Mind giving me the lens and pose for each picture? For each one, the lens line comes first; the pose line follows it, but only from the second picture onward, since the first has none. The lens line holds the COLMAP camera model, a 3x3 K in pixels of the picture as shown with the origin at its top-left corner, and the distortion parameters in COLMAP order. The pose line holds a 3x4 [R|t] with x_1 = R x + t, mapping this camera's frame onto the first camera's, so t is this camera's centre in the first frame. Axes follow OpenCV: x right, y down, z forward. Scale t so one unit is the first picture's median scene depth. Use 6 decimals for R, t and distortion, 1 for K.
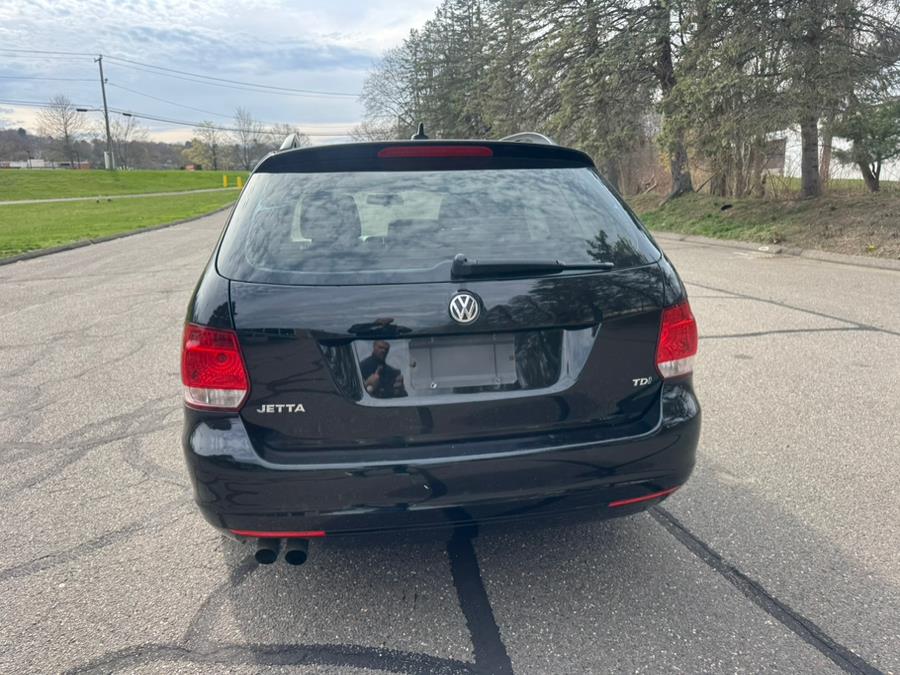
lens RADIAL K [[634.9, 0, 445.2], [0, 634.9, 337.4], [0, 0, 1]] dist [0.019808, -0.021194]
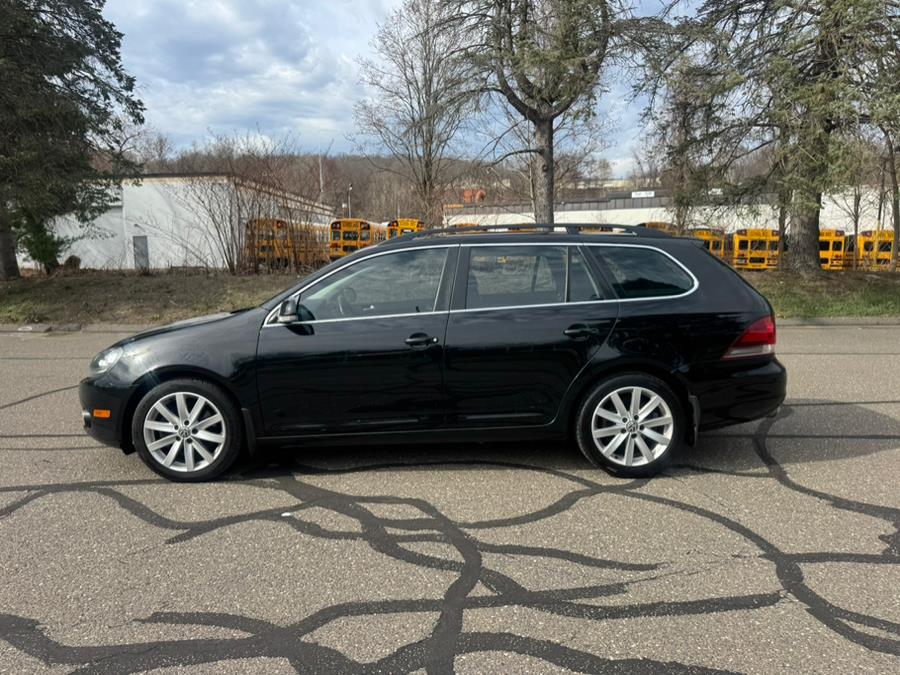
lens RADIAL K [[634.9, 0, 445.2], [0, 634.9, 340.2], [0, 0, 1]] dist [0.019808, -0.021194]
pose [[0.169265, -0.096602, 0.980825, -2.268607], [0.218775, 0.974039, 0.058178, -0.258813], [-0.960982, 0.204733, 0.186005, 1.384710]]
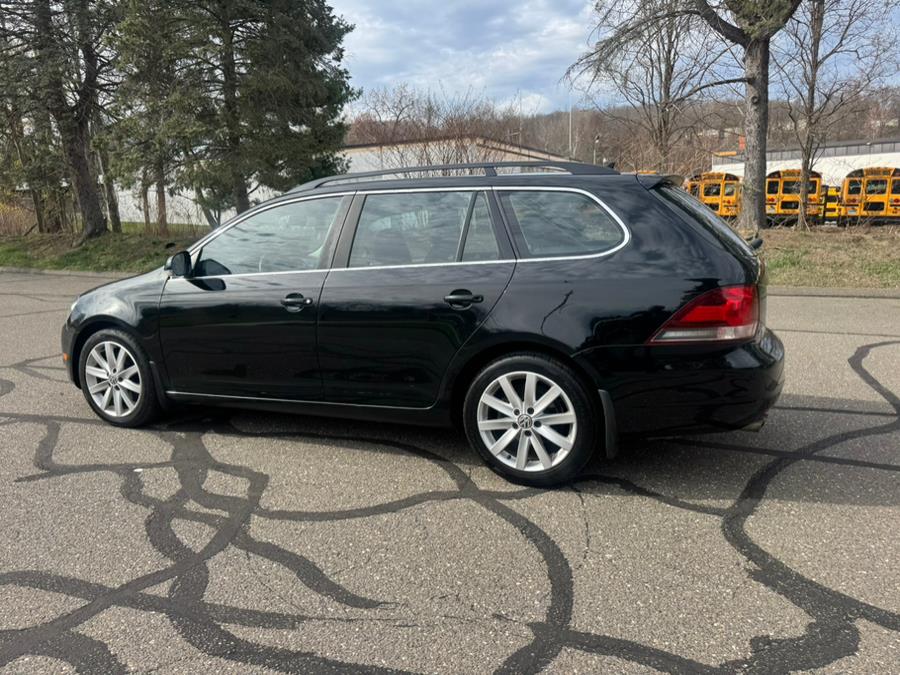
lens RADIAL K [[634.9, 0, 442.2], [0, 634.9, 336.3], [0, 0, 1]] dist [0.019808, -0.021194]
pose [[0.545110, -0.130915, 0.828080, -1.679781], [0.187586, 0.981736, 0.031722, -0.065751], [-0.817109, 0.138044, 0.559712, 0.602553]]
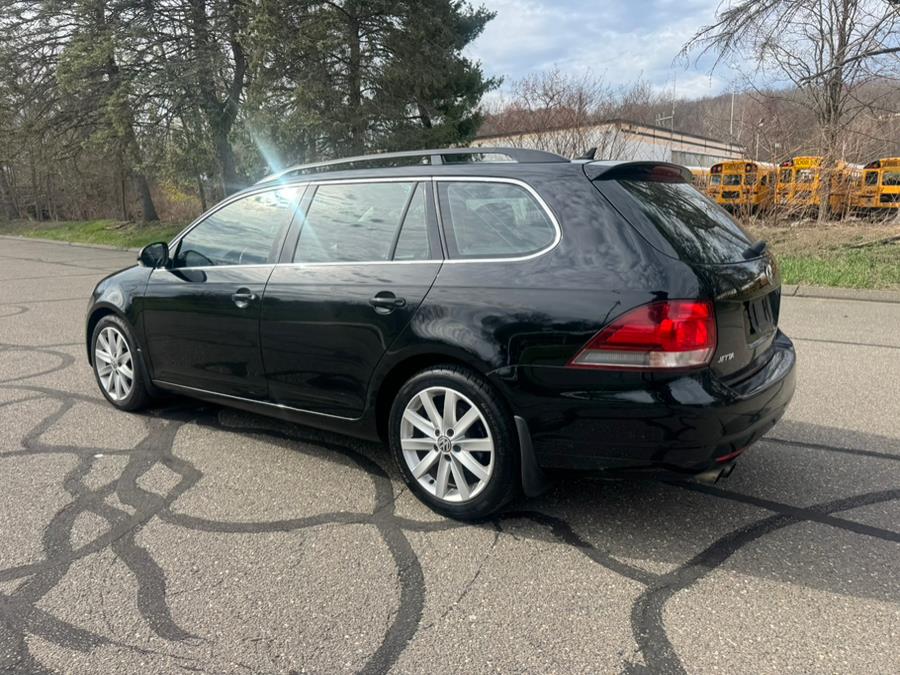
lens RADIAL K [[634.9, 0, 442.2], [0, 634.9, 334.0], [0, 0, 1]] dist [0.019808, -0.021194]
pose [[0.720317, -0.108709, 0.685074, -1.272369], [0.142470, 0.989772, 0.007259, -0.024236], [-0.678856, 0.092373, 0.728438, 0.346247]]
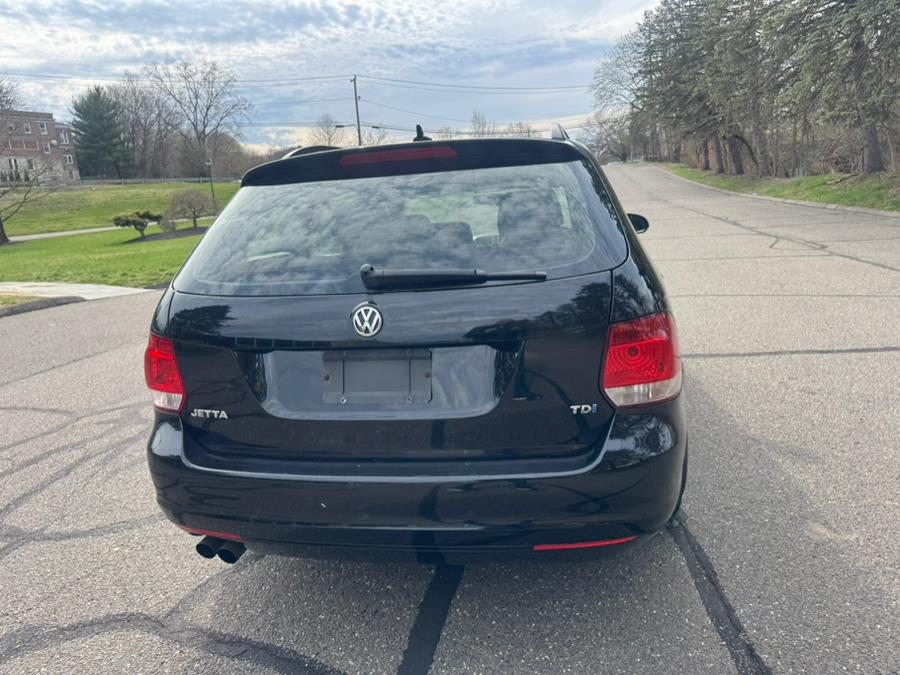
lens RADIAL K [[634.9, 0, 448.7], [0, 634.9, 336.0], [0, 0, 1]] dist [0.019808, -0.021194]
pose [[0.939206, 0.026995, -0.342290, 0.377876], [-0.024722, 0.999634, 0.011003, -0.030261], [0.342462, -0.001872, 0.939530, 0.118000]]
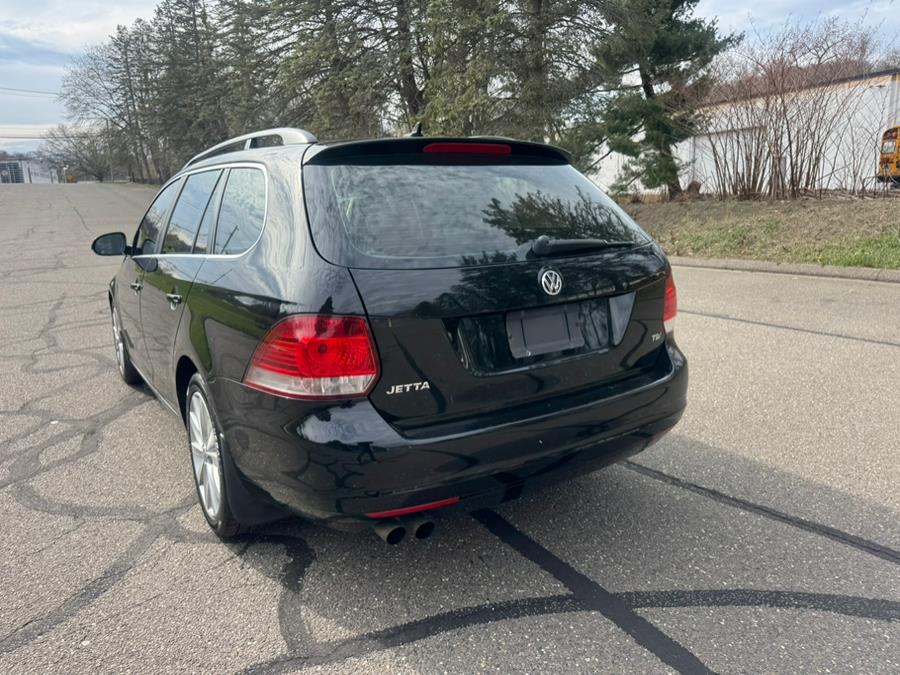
lens RADIAL K [[634.9, 0, 444.4], [0, 634.9, 331.3], [0, 0, 1]] dist [0.019808, -0.021194]
pose [[0.919285, -0.083333, 0.384669, -0.477650], [0.093240, 0.995618, -0.007139, 0.026266], [-0.382389, 0.042429, 0.923027, 0.013996]]
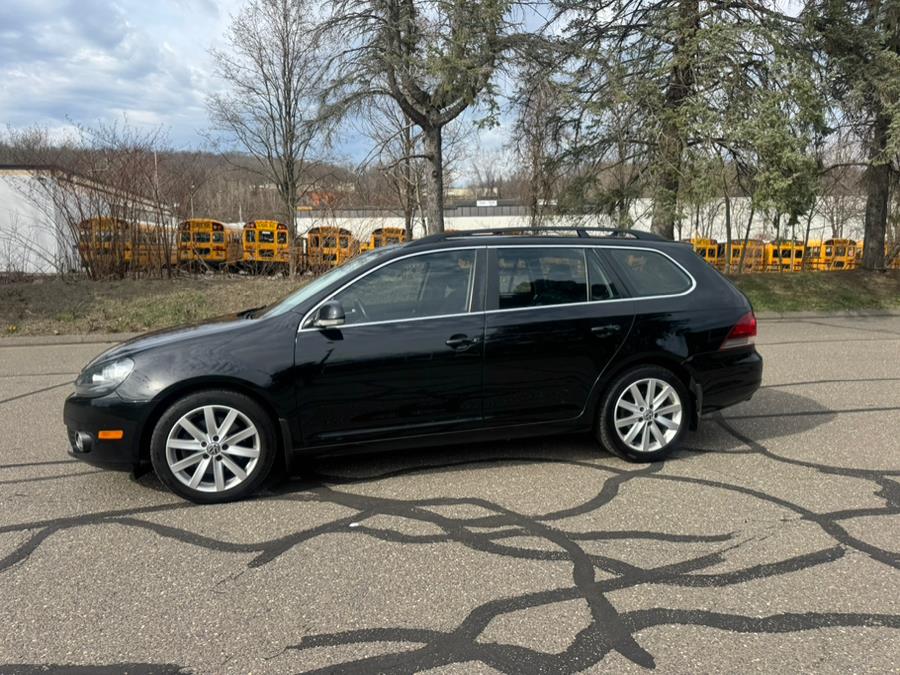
lens RADIAL K [[634.9, 0, 448.9], [0, 634.9, 344.8], [0, 0, 1]] dist [0.019808, -0.021194]
pose [[-0.074905, -0.098549, 0.992309, -2.313061], [0.227869, 0.967084, 0.113244, -0.370570], [-0.970806, 0.234599, -0.049983, 1.902528]]
